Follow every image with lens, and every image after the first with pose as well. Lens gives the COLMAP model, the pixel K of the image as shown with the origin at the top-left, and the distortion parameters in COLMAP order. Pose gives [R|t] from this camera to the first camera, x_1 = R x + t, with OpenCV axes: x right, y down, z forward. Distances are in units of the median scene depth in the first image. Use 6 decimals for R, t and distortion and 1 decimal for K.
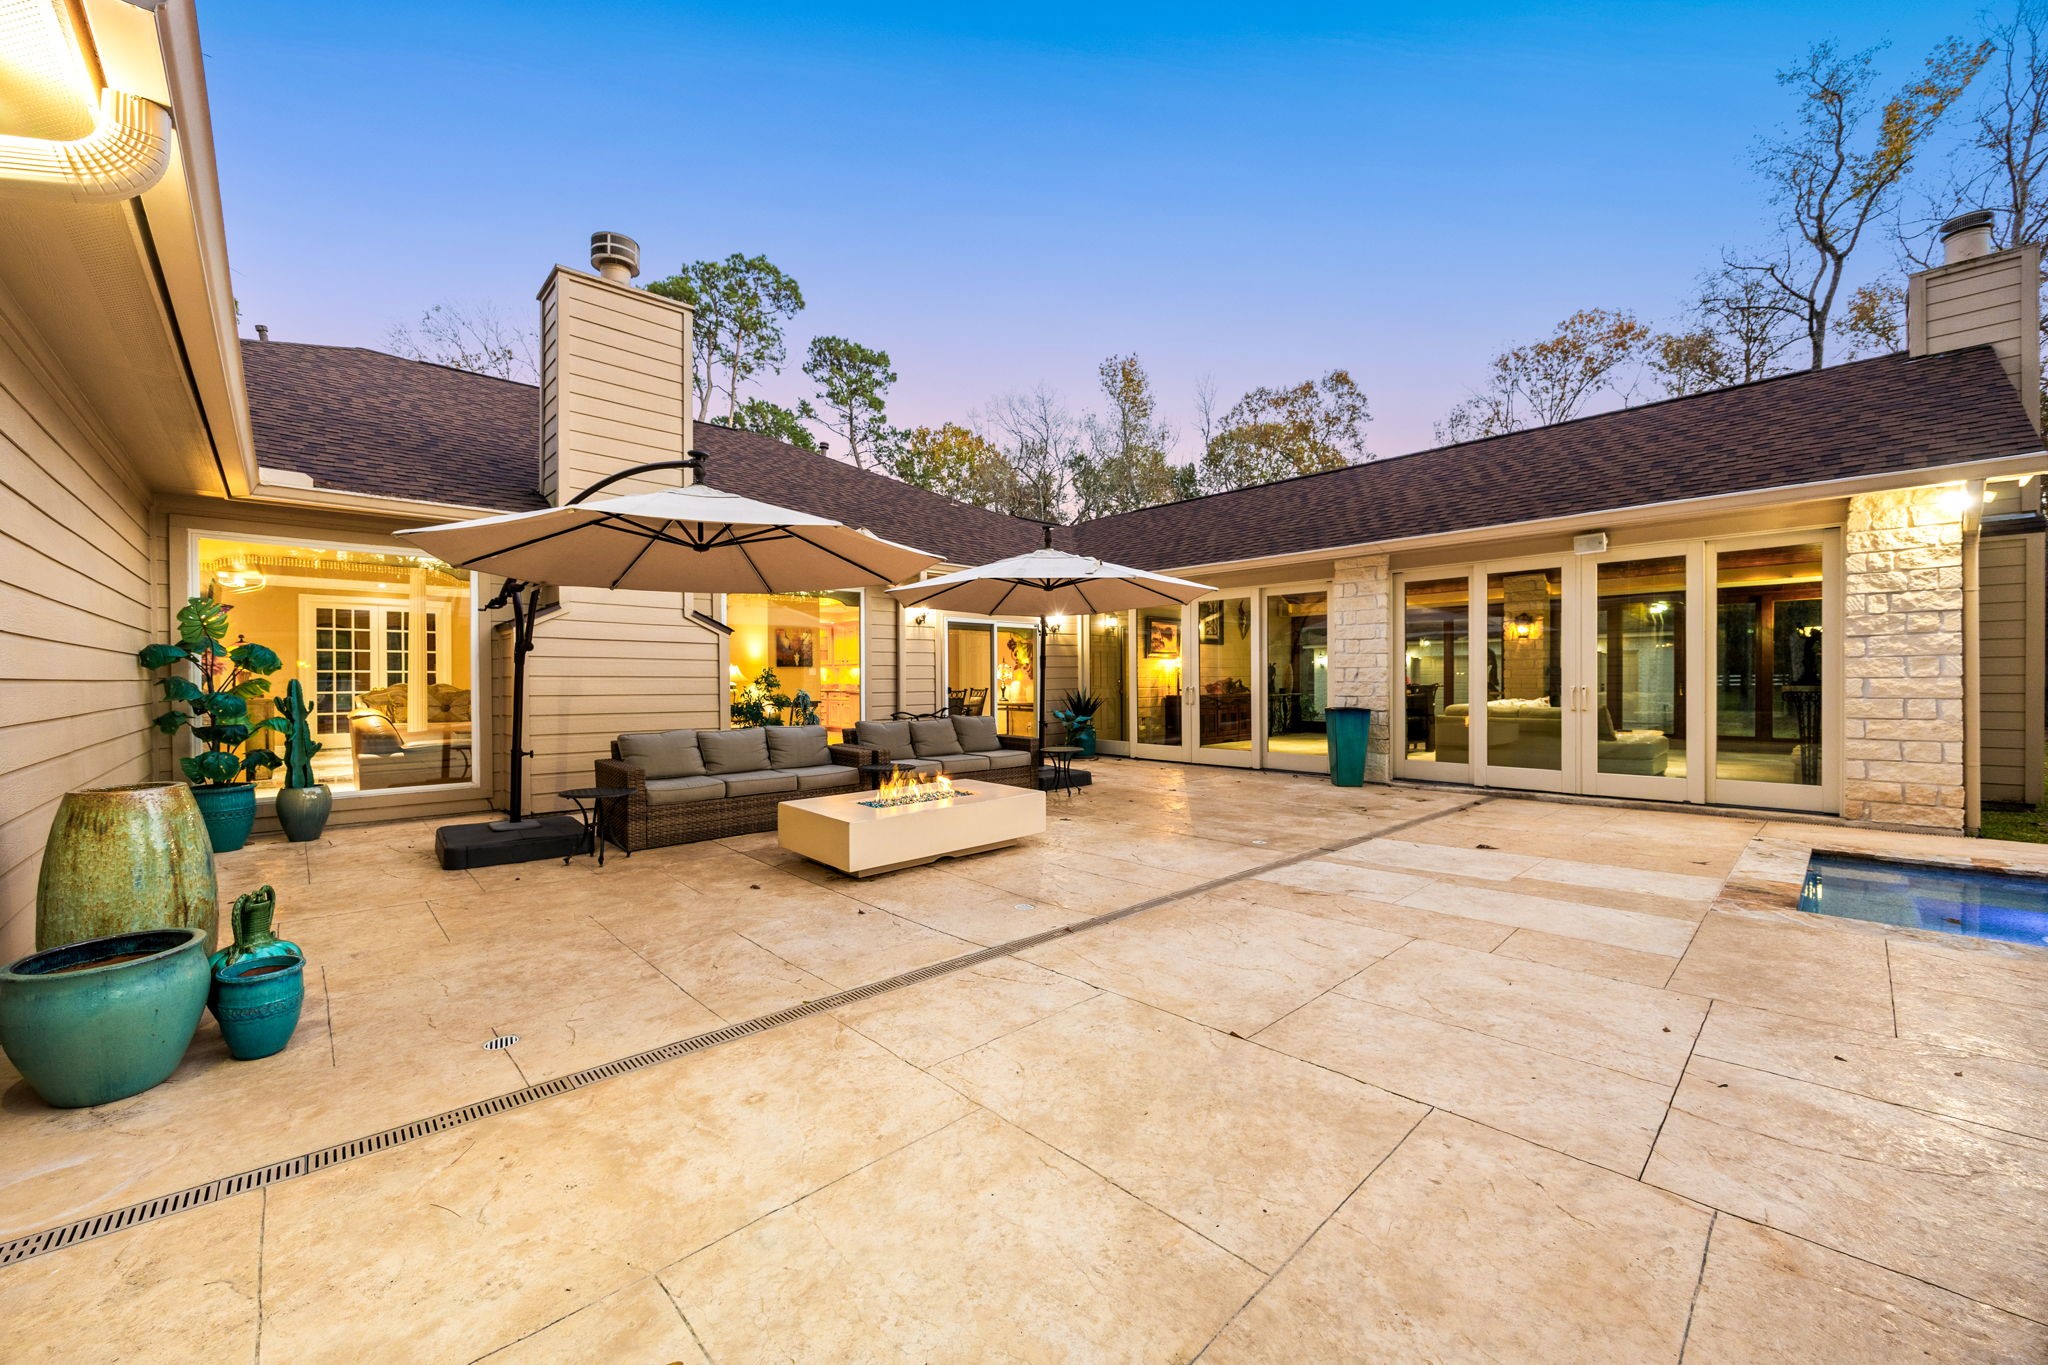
lens RADIAL K [[781.4, 0, 1016.3], [0, 781.4, 686.5], [0, 0, 1]] dist [0.002234, 0.000202]
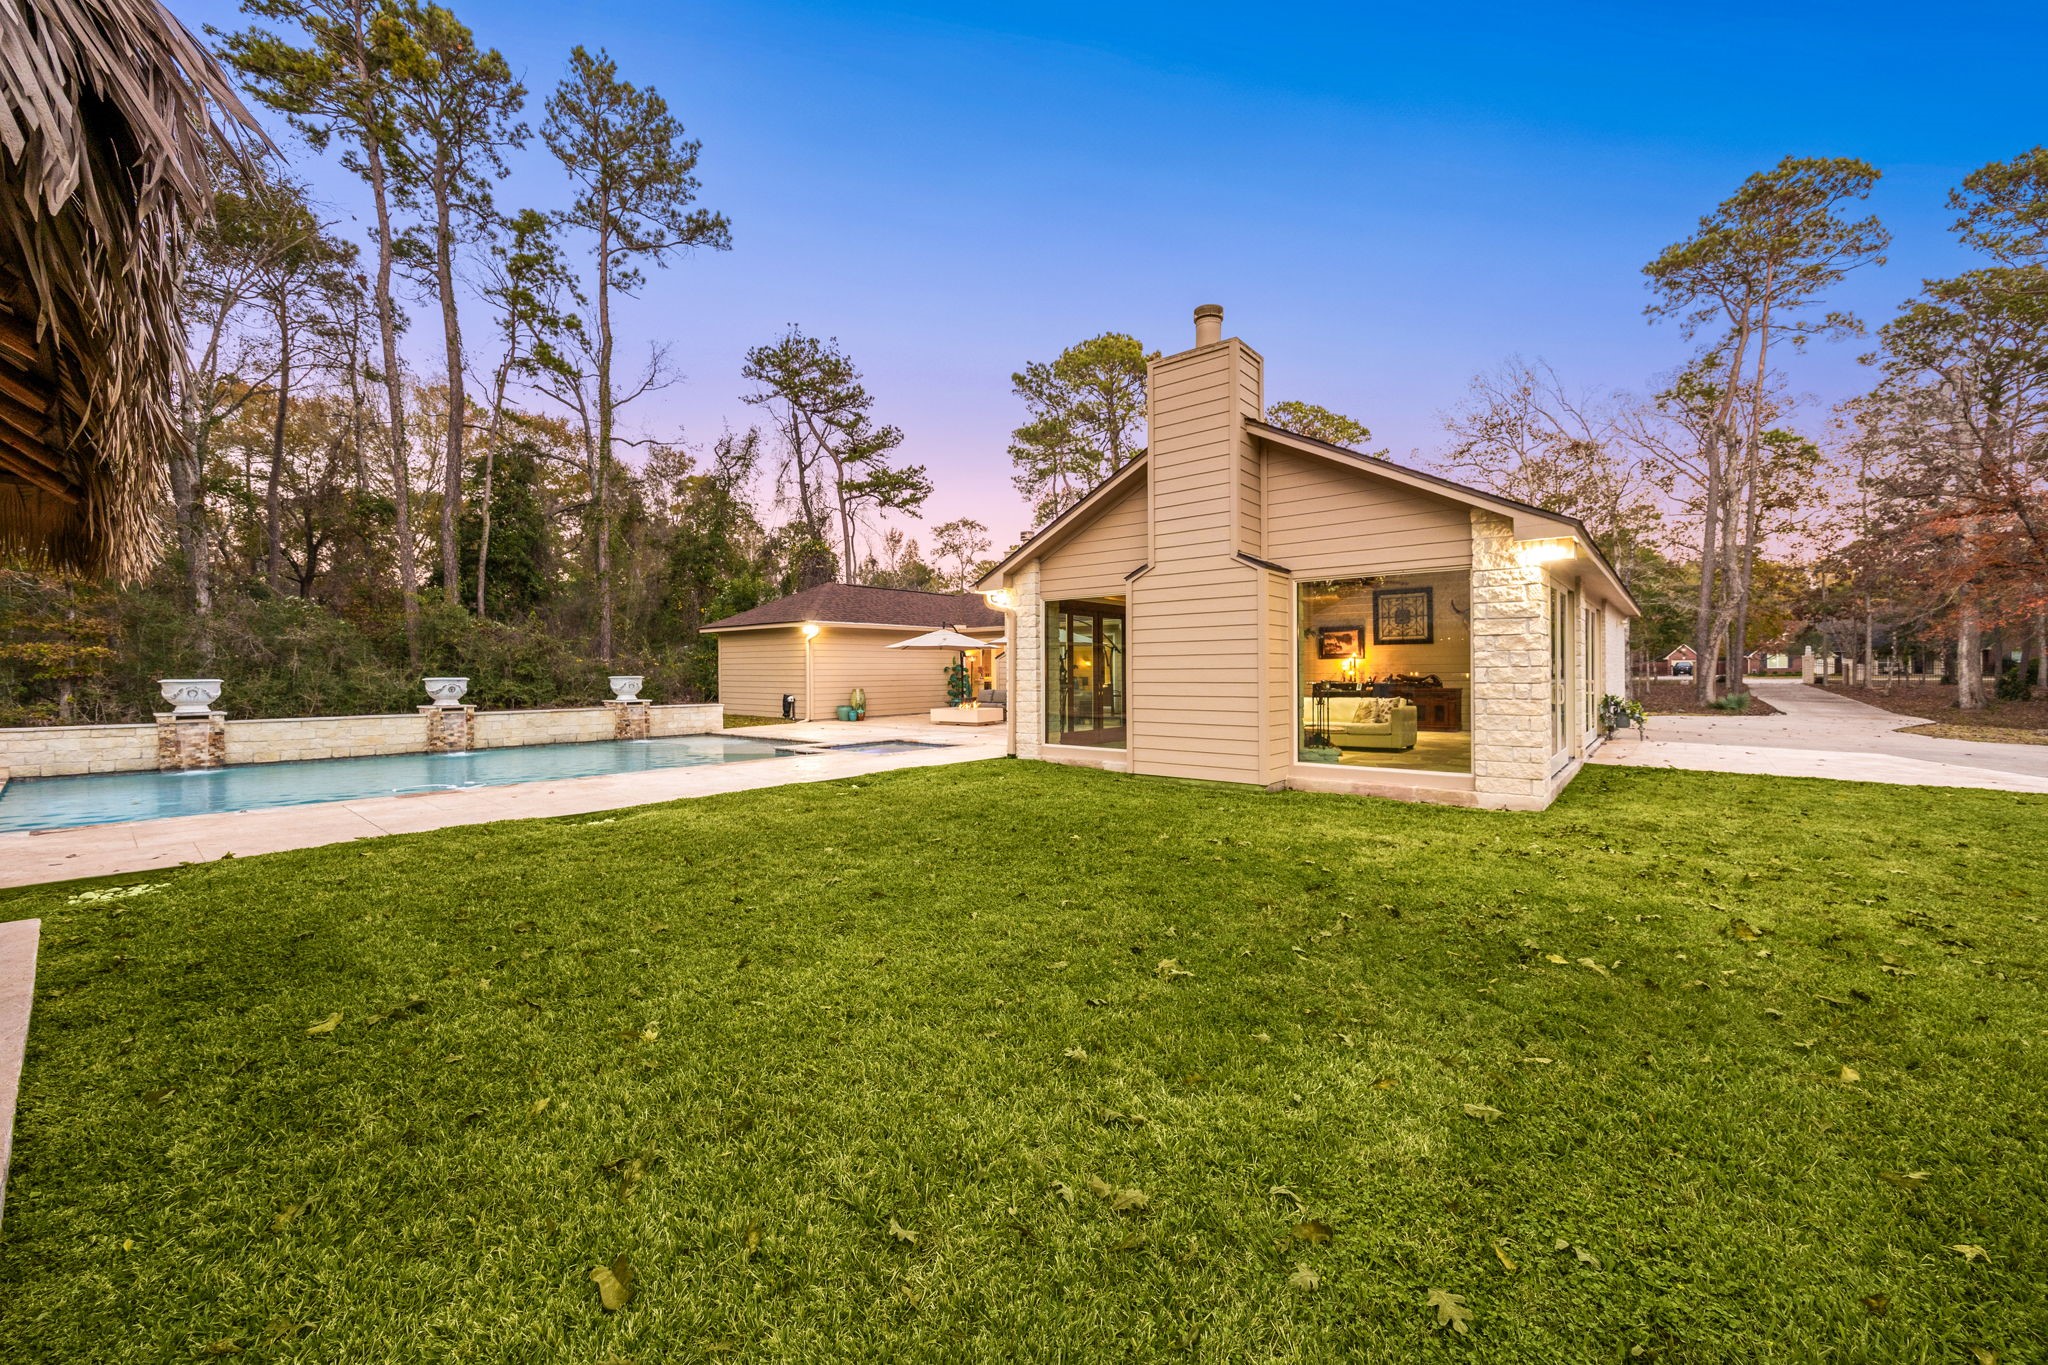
lens RADIAL K [[791.3, 0, 1023.6], [0, 791.3, 677.1], [0, 0, 1]] dist [0.000744, -0.000058]
pose [[0.122710, 0.011706, -0.992374, 1.432133], [-0.004536, 0.999927, 0.011235, -0.018293], [0.992432, 0.003123, 0.122754, 0.333123]]
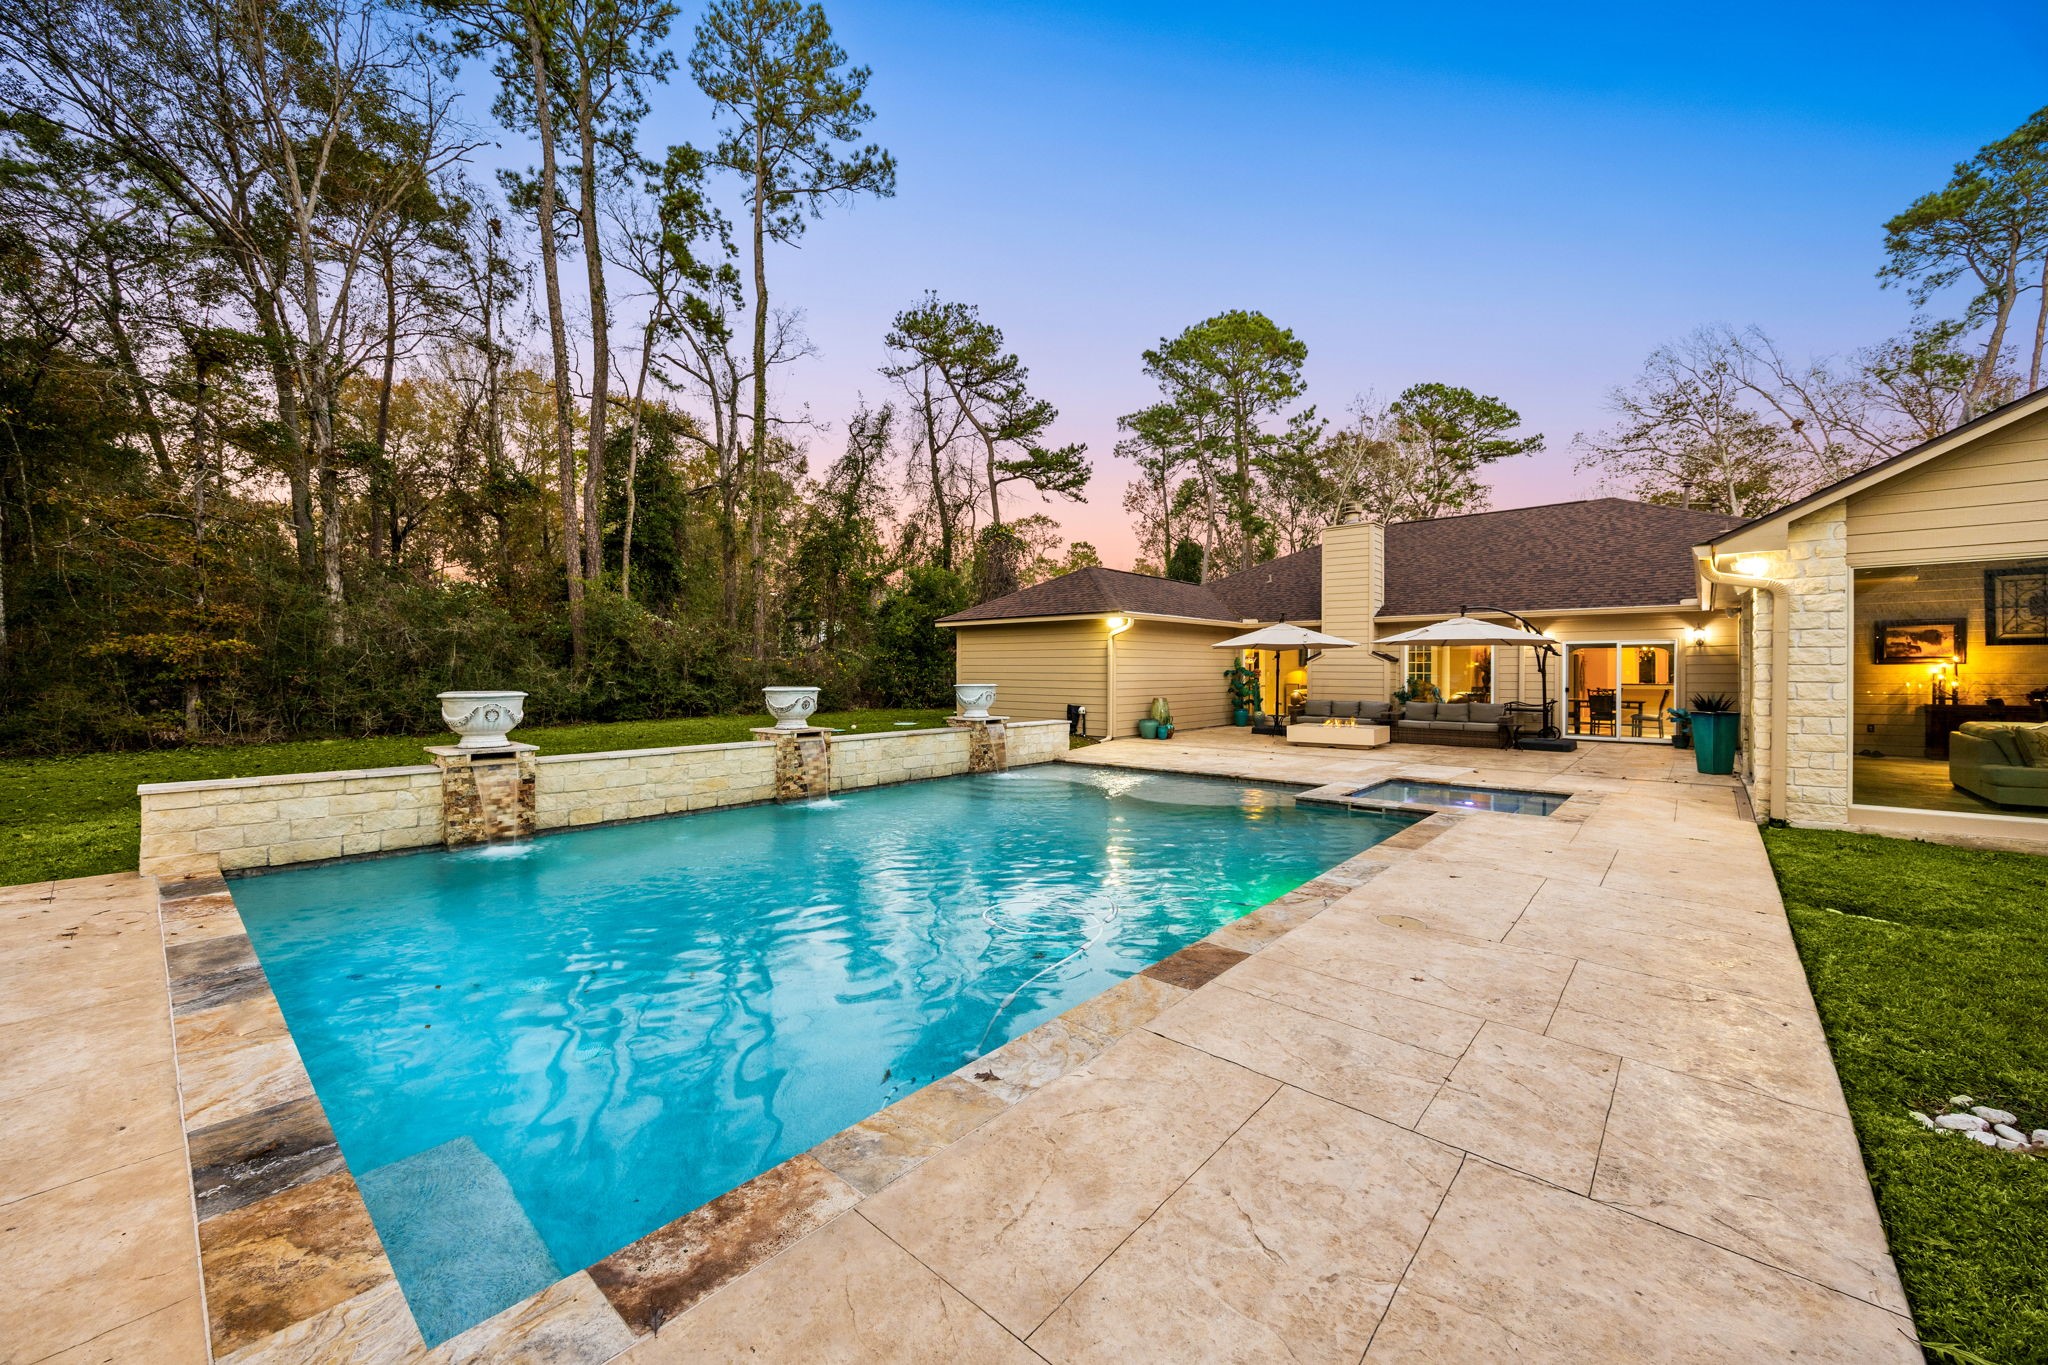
lens RADIAL K [[779.5, 0, 1025.2], [0, 779.5, 676.3], [0, 0, 1]] dist [-0.000476, -0.000085]
pose [[0.099418, 0.012070, -0.994973, 1.018231], [-0.010304, 0.999885, 0.011100, -0.021099], [0.994992, 0.009149, 0.099531, -0.148299]]
